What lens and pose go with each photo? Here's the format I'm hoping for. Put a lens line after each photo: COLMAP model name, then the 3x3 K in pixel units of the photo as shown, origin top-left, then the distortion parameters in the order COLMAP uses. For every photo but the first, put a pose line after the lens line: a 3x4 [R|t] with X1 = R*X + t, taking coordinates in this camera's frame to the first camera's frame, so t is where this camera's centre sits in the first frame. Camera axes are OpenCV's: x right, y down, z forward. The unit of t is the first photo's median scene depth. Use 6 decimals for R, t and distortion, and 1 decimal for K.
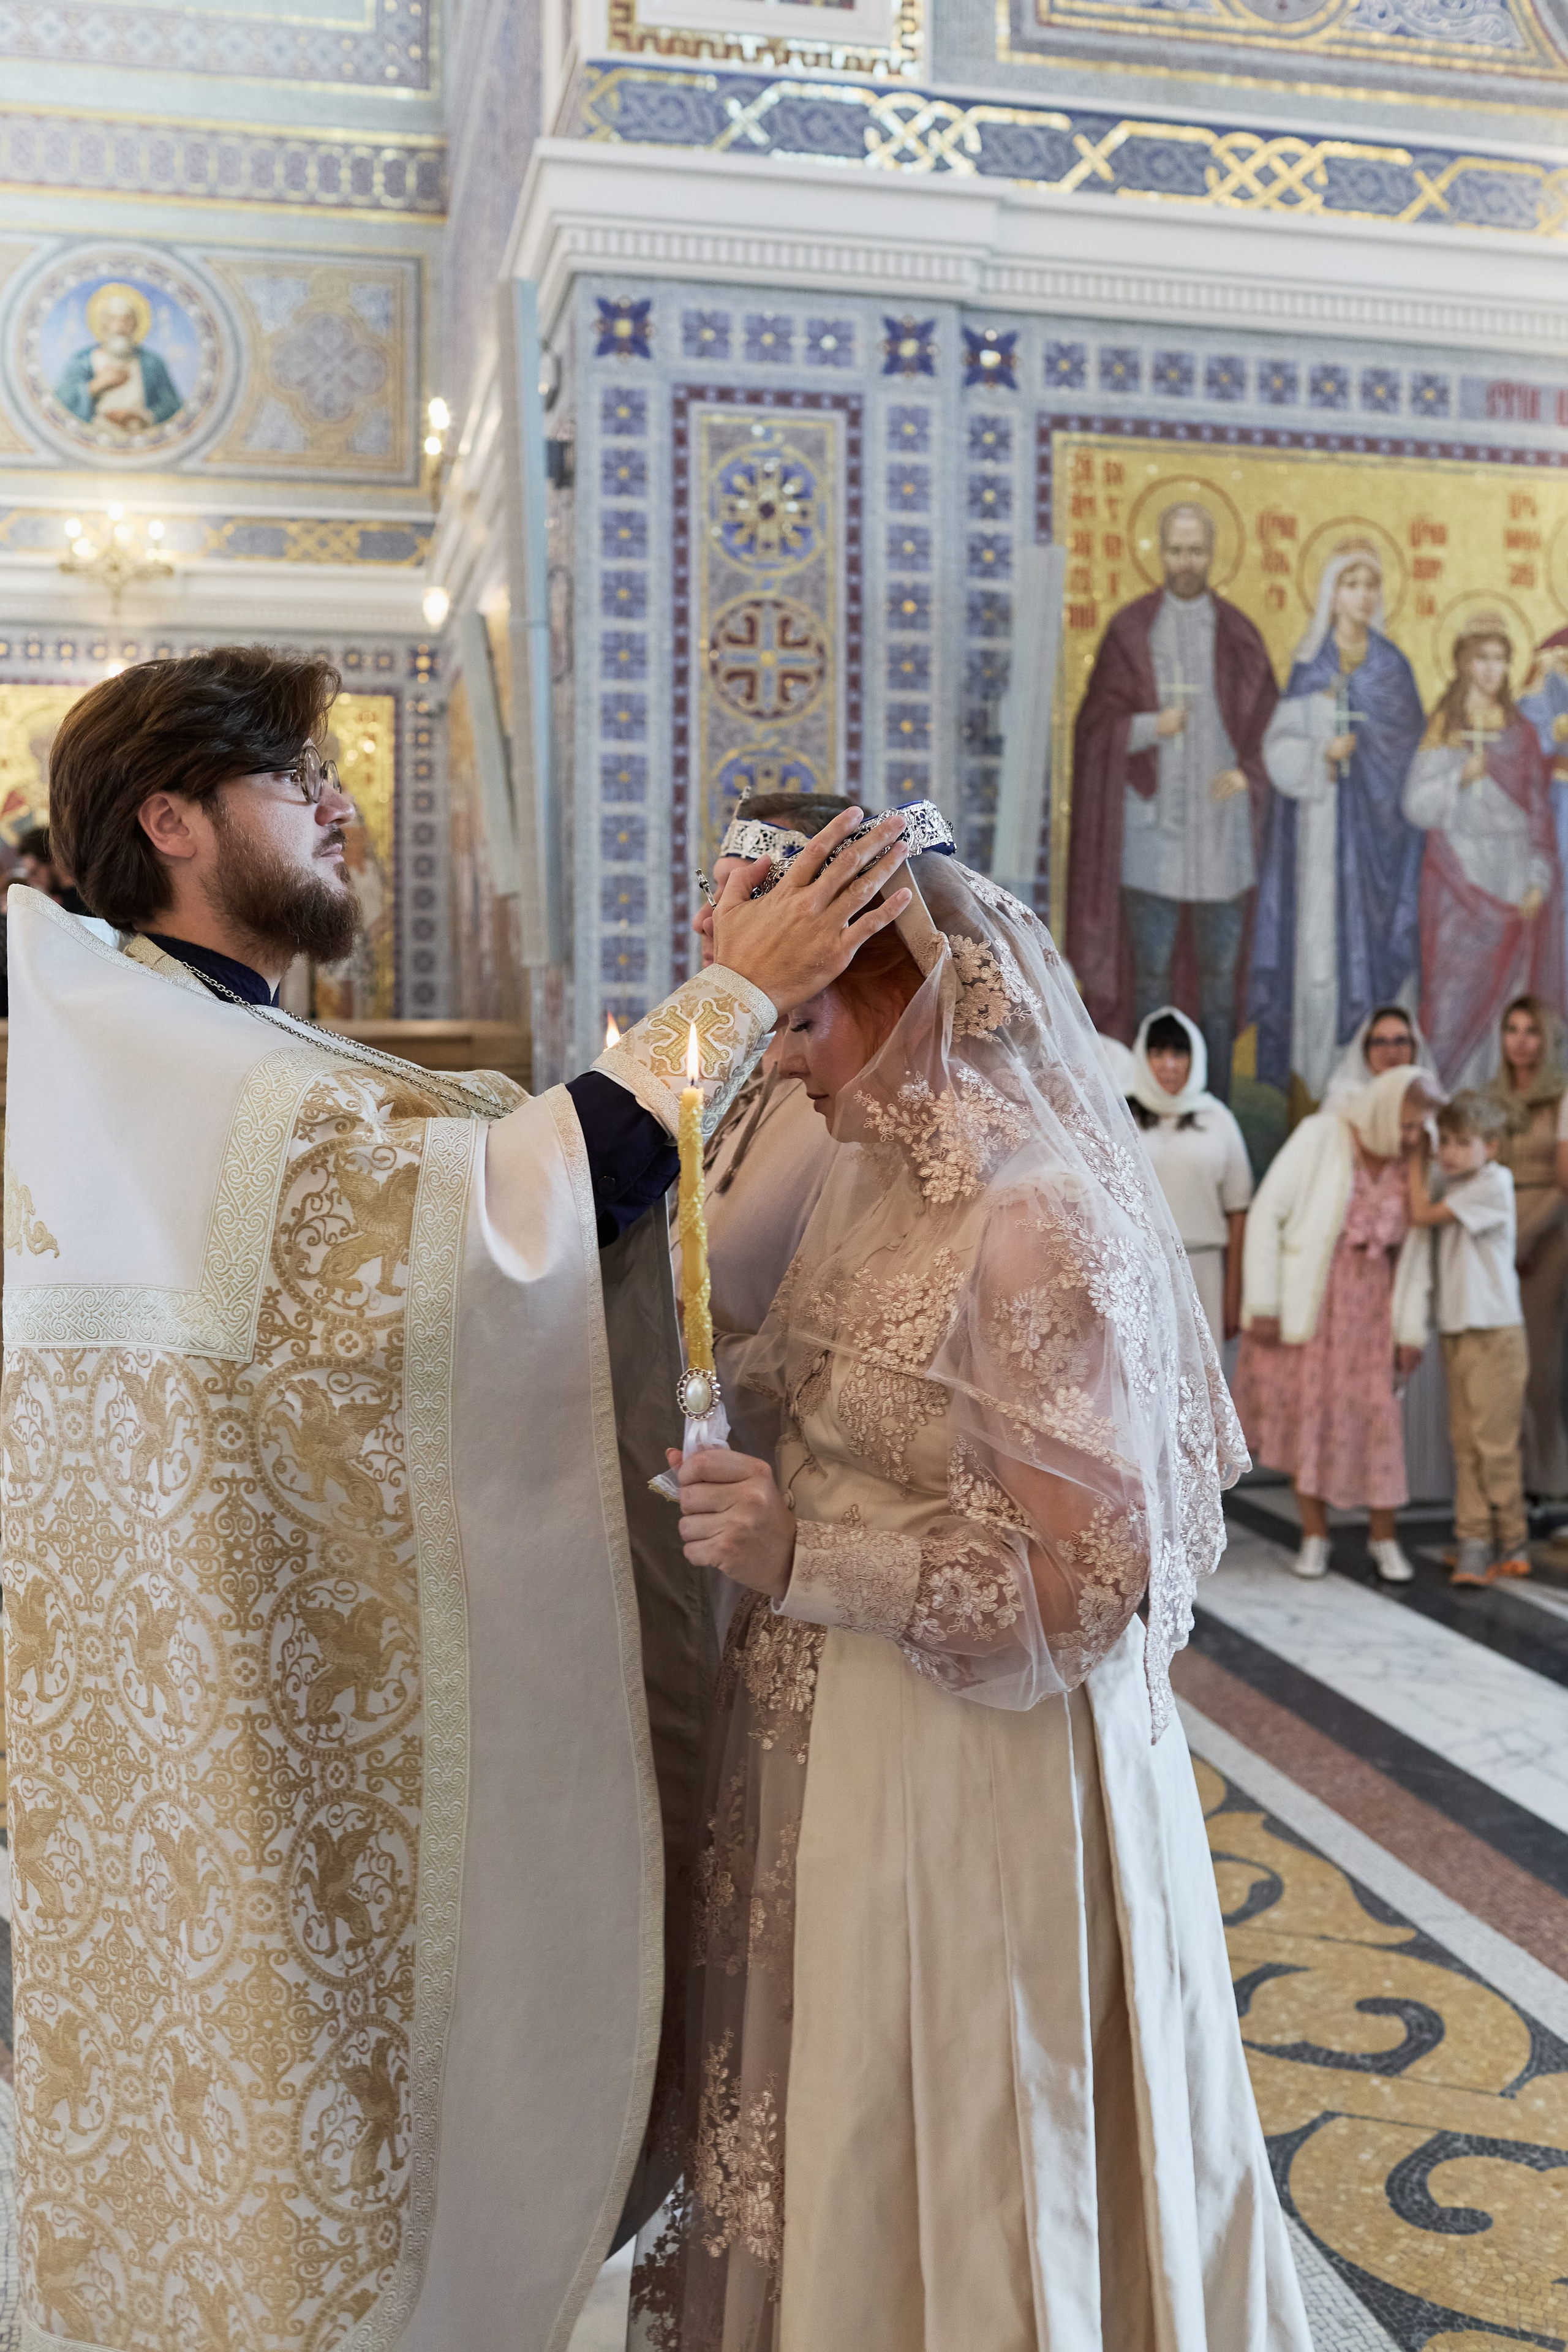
lens RADIAL K [[2379.0, 0, 775.9], [0, 2379.0, 1166.6], [0, 0, 1]] dist [-0.116628, 0.146449]
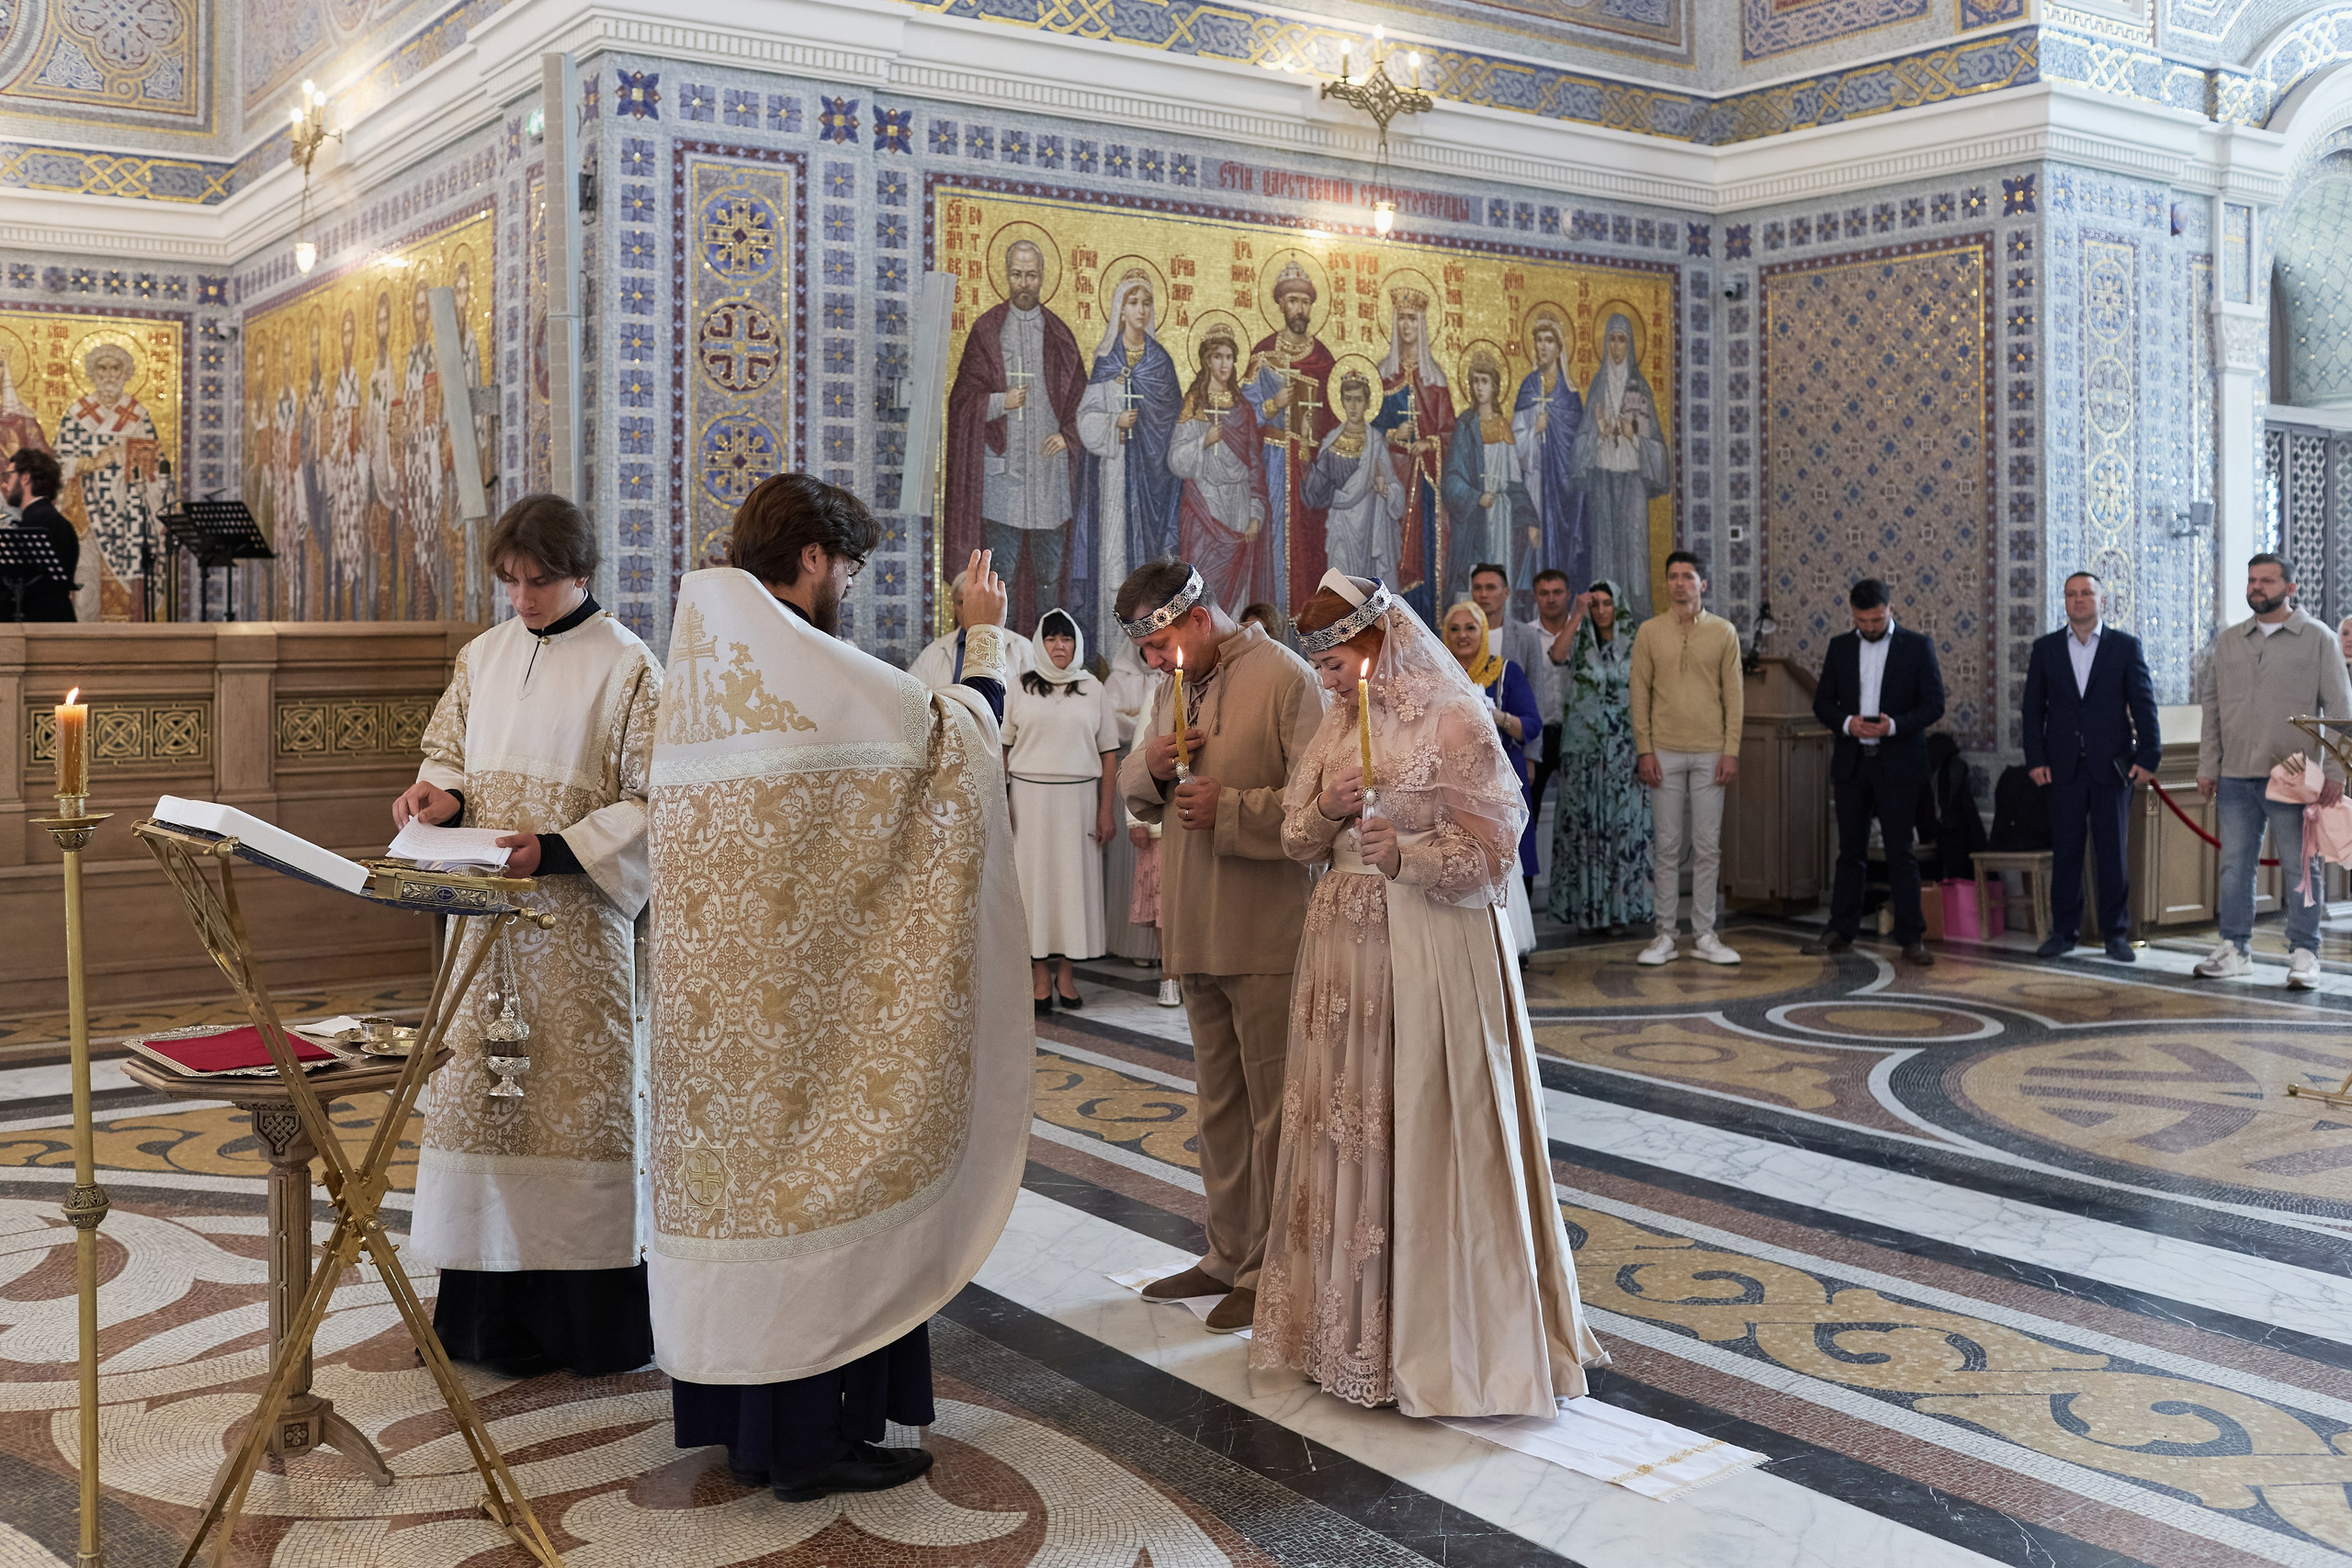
lens RADIAL K [[2357.2, 0, 1209.4], [0, 2357.2, 608.2], [0, 0, 1]] dist [-0.168984, 0.365403]
pose [[0.917231, -0.003823, 0.398336, -0.277934], [0.028028, 0.998095, -0.054959, 0.010702], [-0.397367, 0.061575, 0.915591, -0.288625]]
